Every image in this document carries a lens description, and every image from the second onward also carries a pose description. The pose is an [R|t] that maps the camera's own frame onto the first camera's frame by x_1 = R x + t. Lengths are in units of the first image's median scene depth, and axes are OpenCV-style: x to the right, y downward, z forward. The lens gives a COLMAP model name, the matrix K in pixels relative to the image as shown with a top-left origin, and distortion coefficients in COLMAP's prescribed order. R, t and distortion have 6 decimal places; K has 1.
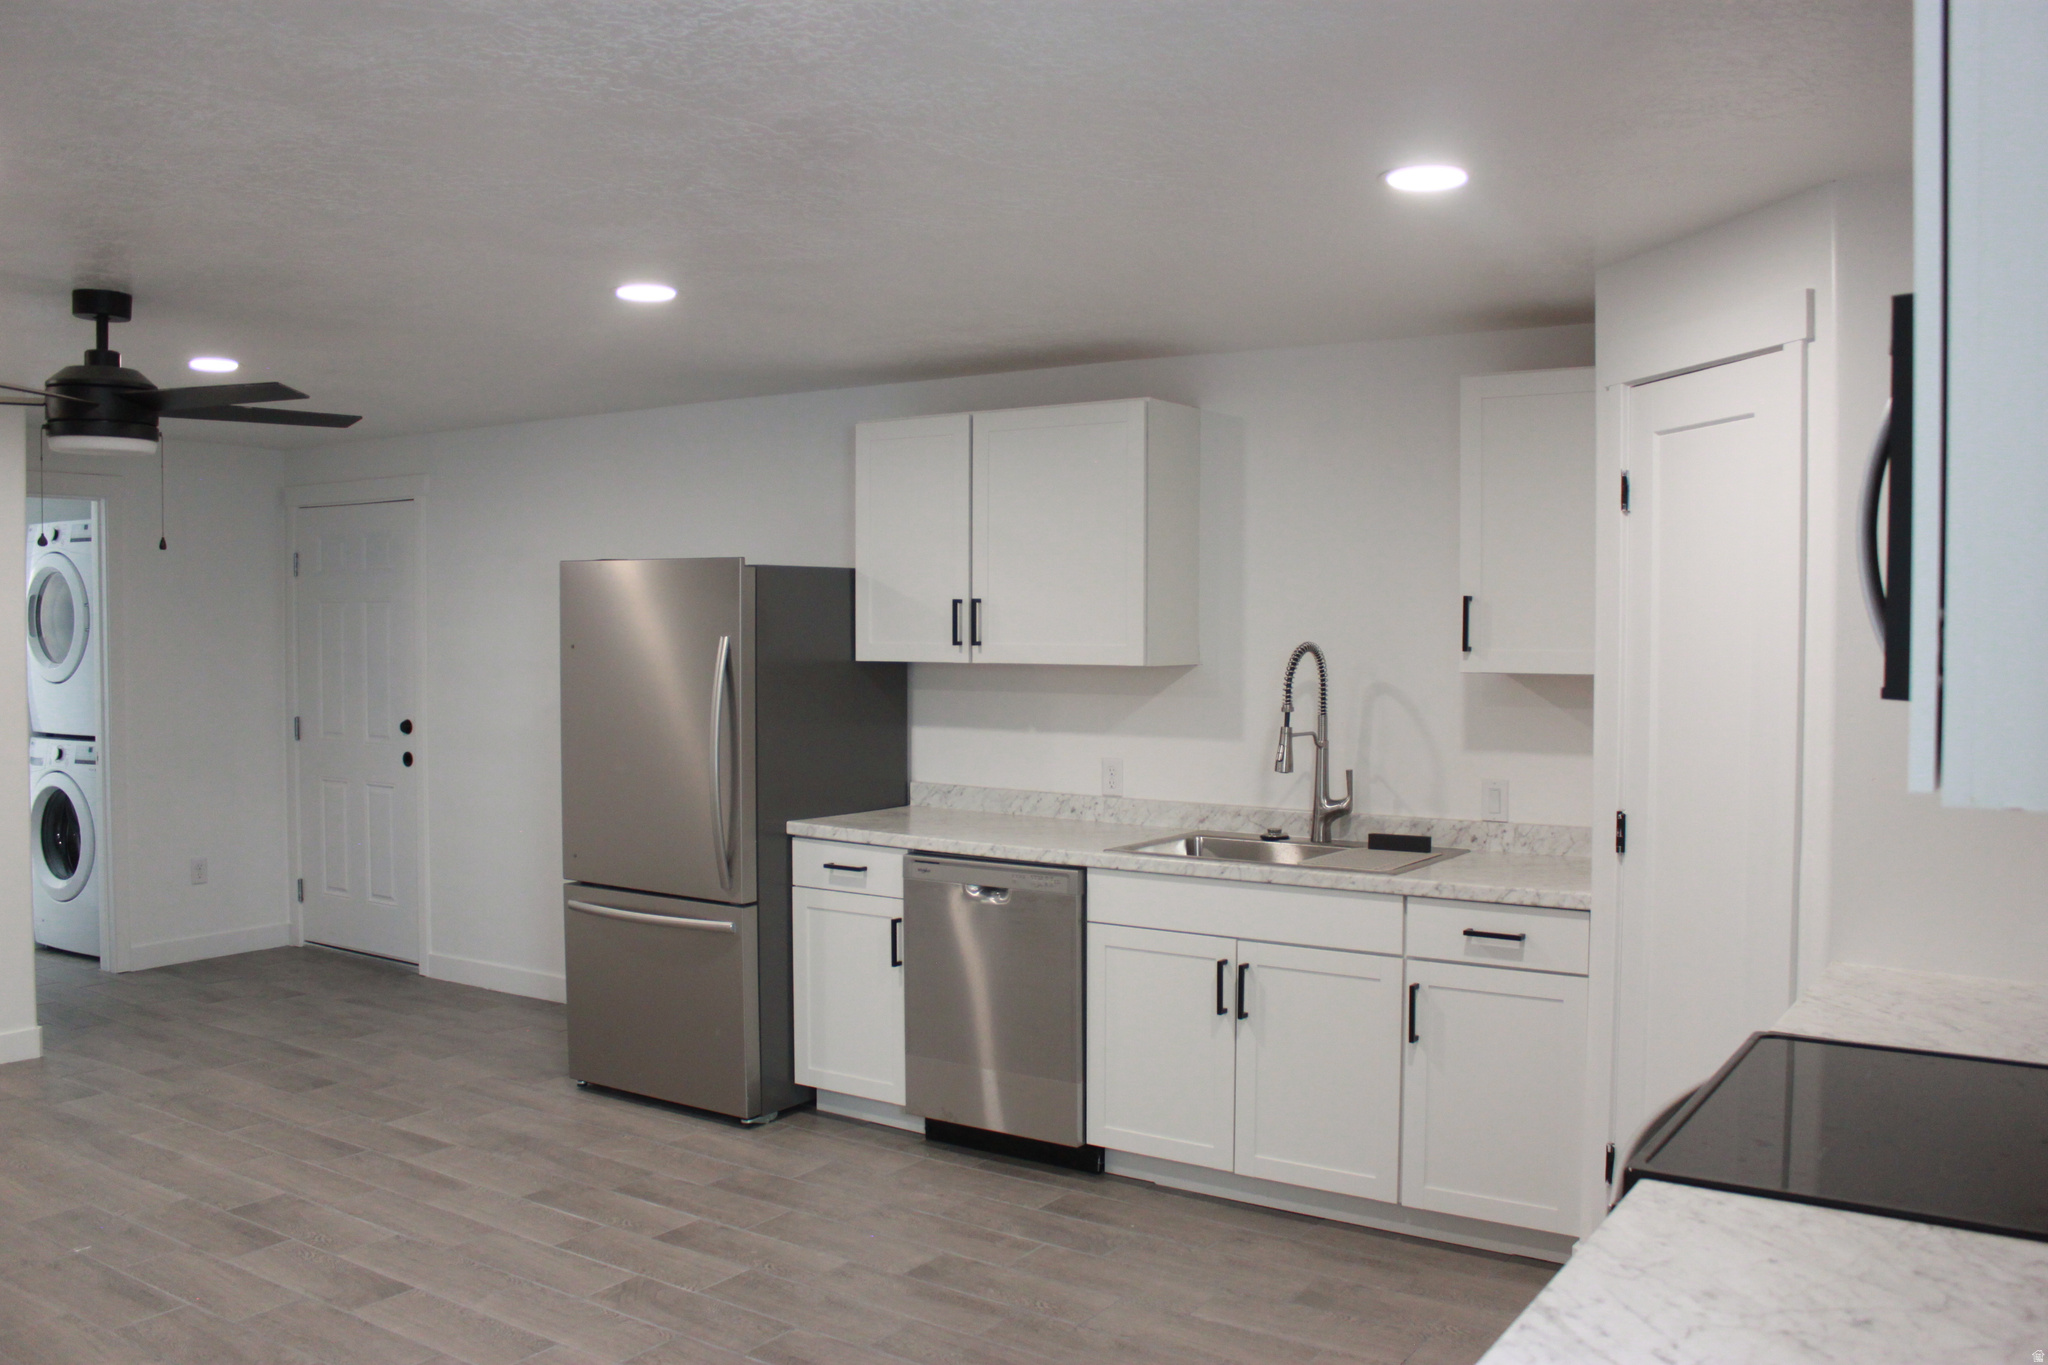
lens RADIAL K [[1708.3, 0, 1051.3], [0, 1708.3, 687.5], [0, 0, 1]] dist [-0.165221, 0.145072]
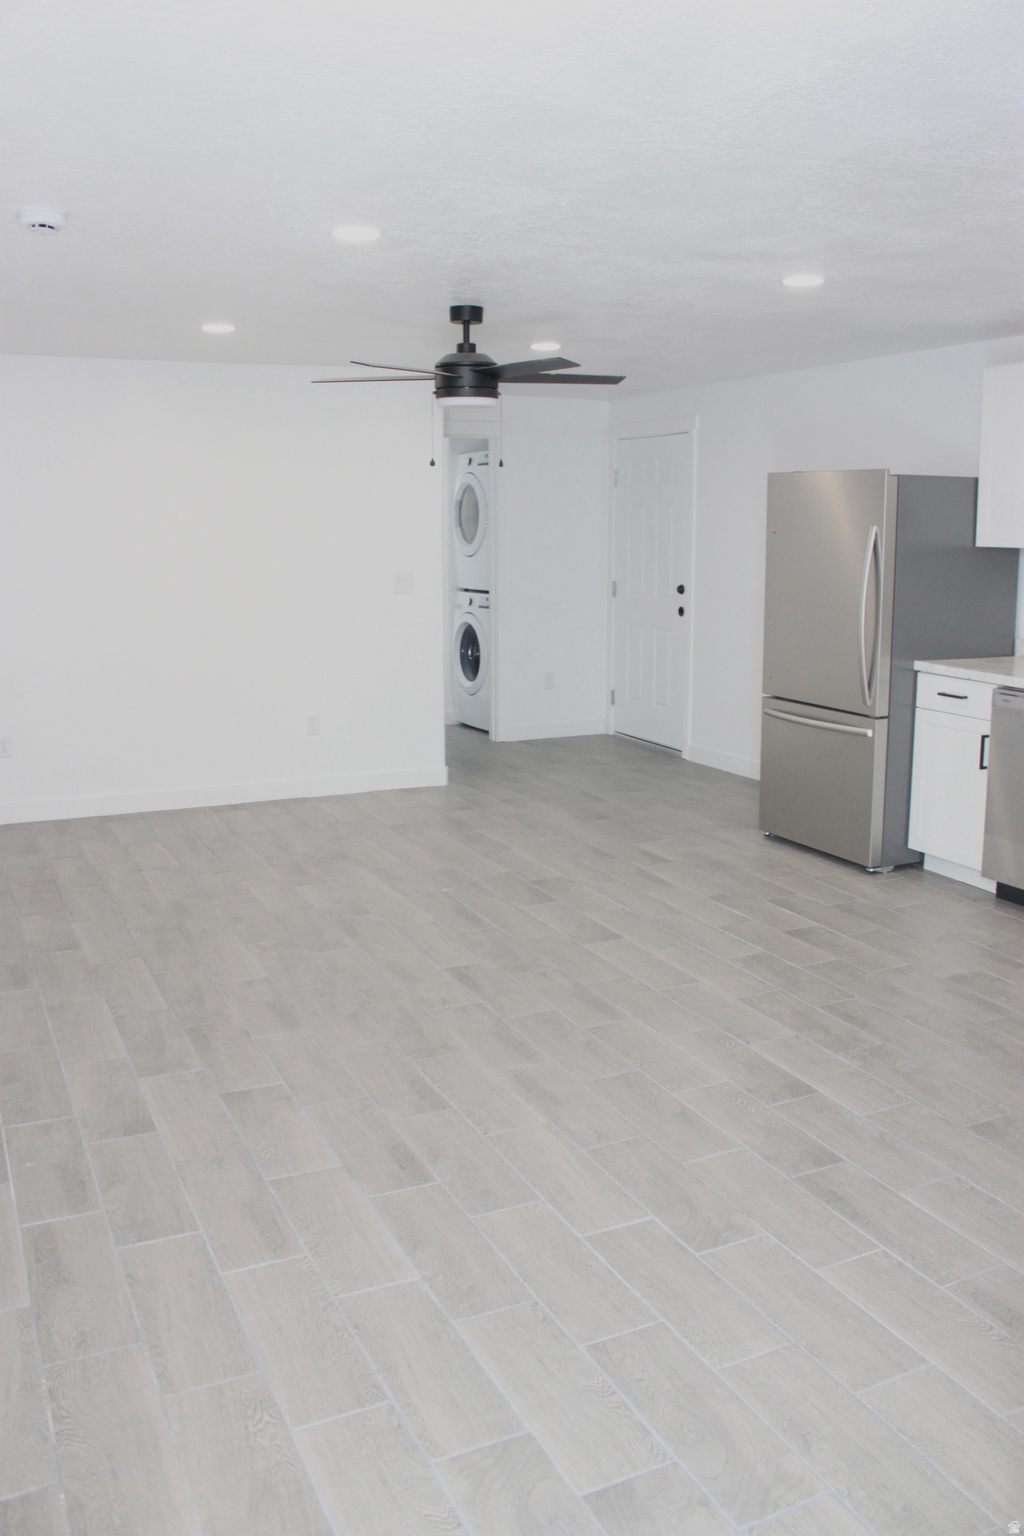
lens RADIAL K [[1281.2, 0, 512.3], [0, 1281.2, 734.3], [0, 0, 1]] dist [-0.165221, 0.145072]
pose [[0.856235, 0.080912, -0.510211, 0.099293], [-0.017126, 0.991561, 0.128507, 0.012226], [0.516303, -0.101295, 0.850394, -0.056823]]
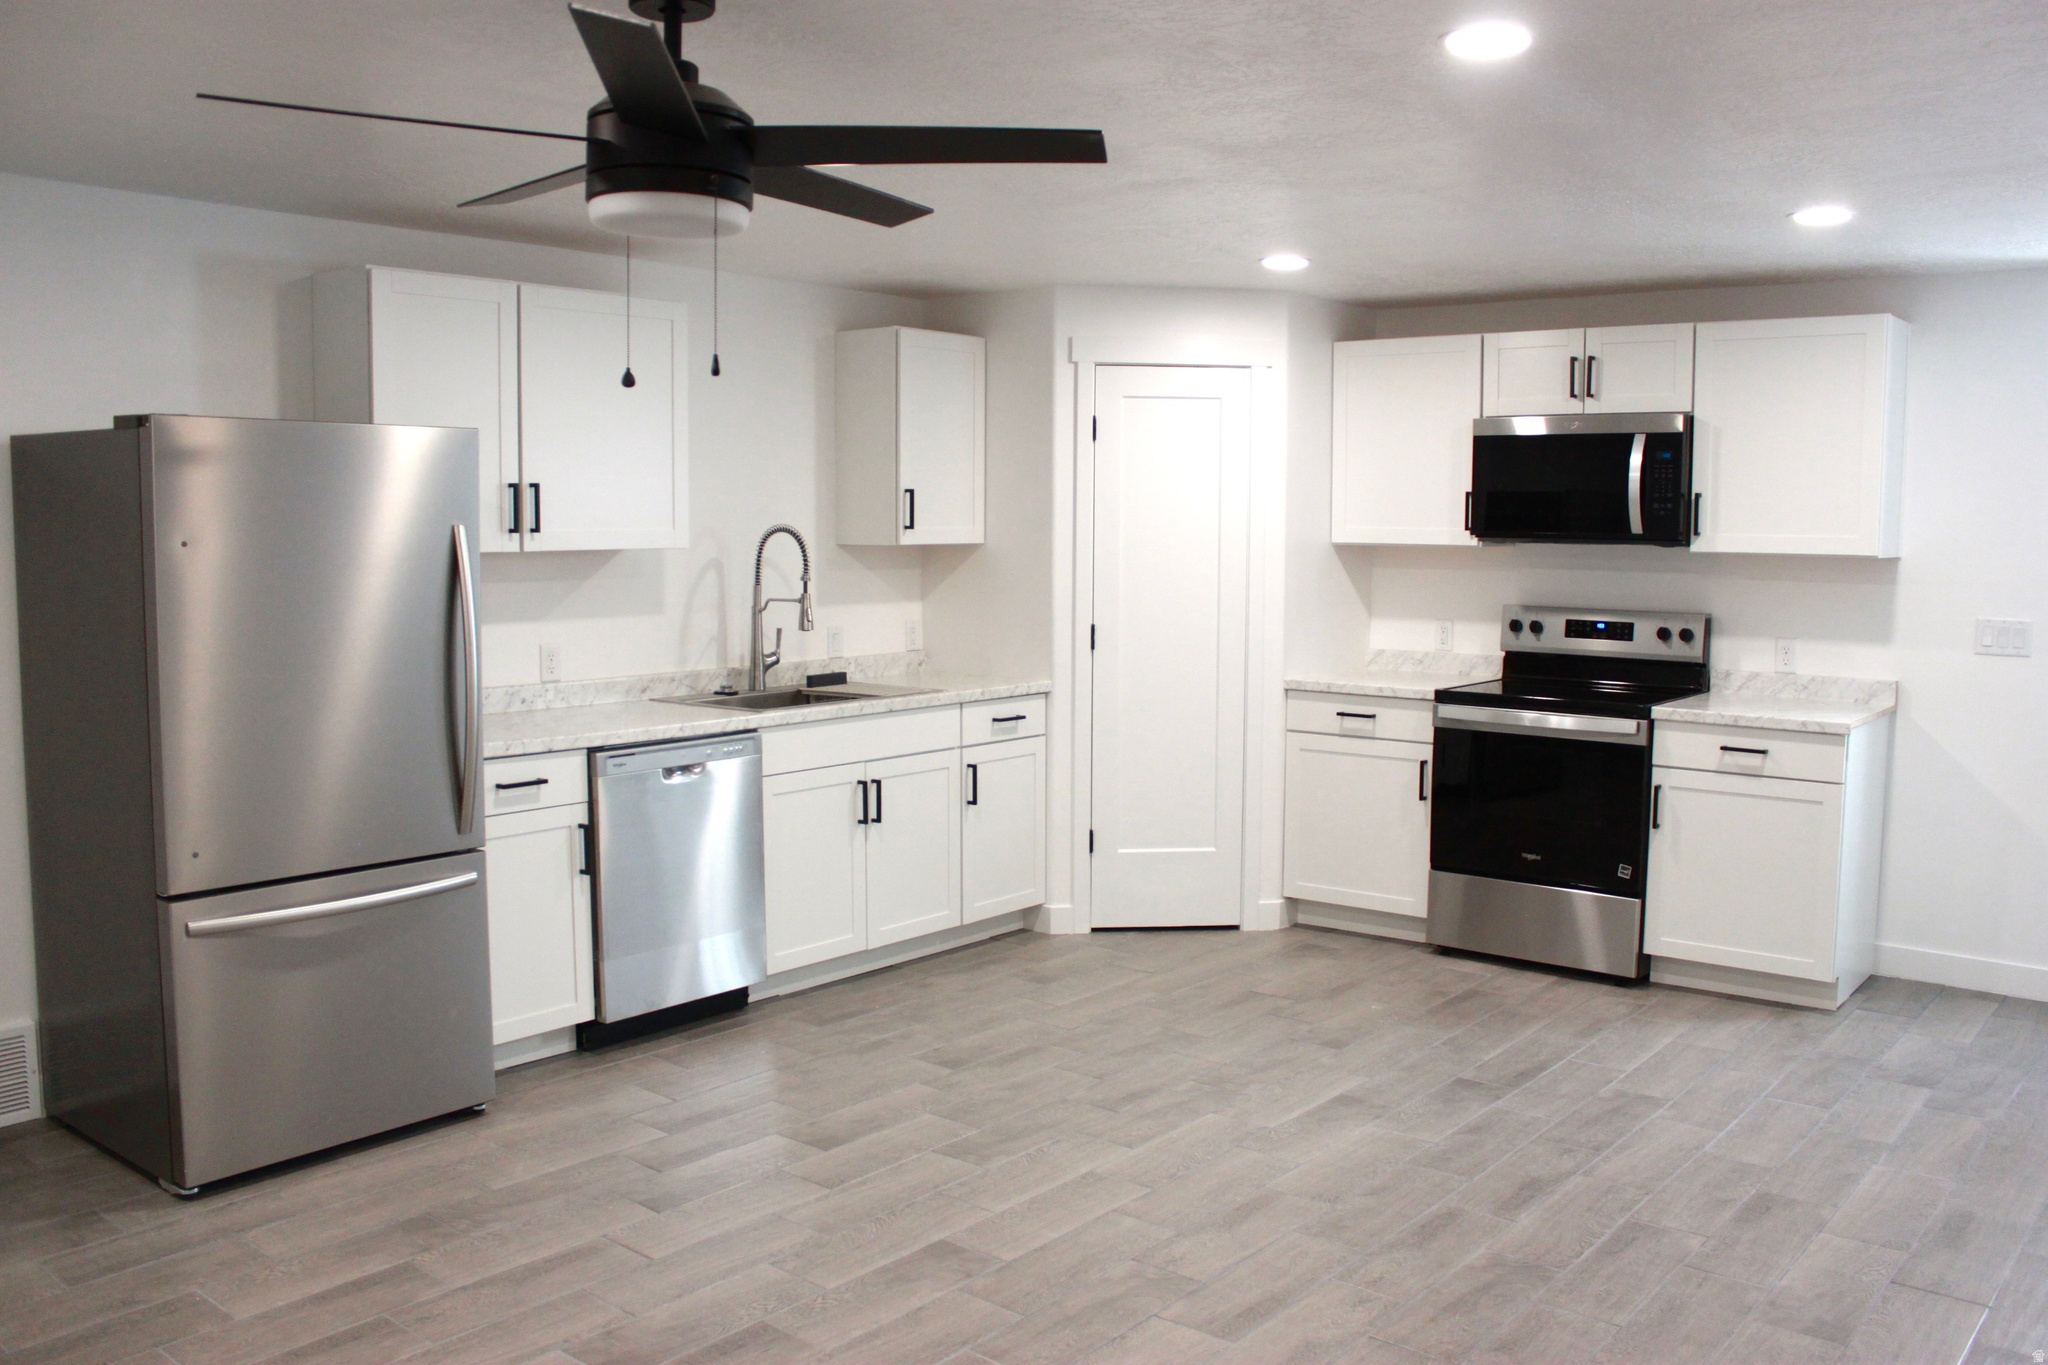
lens RADIAL K [[1708.3, 0, 1051.3], [0, 1708.3, 687.5], [0, 0, 1]] dist [-0.165221, 0.145072]
pose [[0.098161, -0.101809, 0.989949, -0.981395], [0.032830, 0.994543, 0.099026, -0.022943], [-0.994629, 0.022780, 0.100967, 0.648592]]
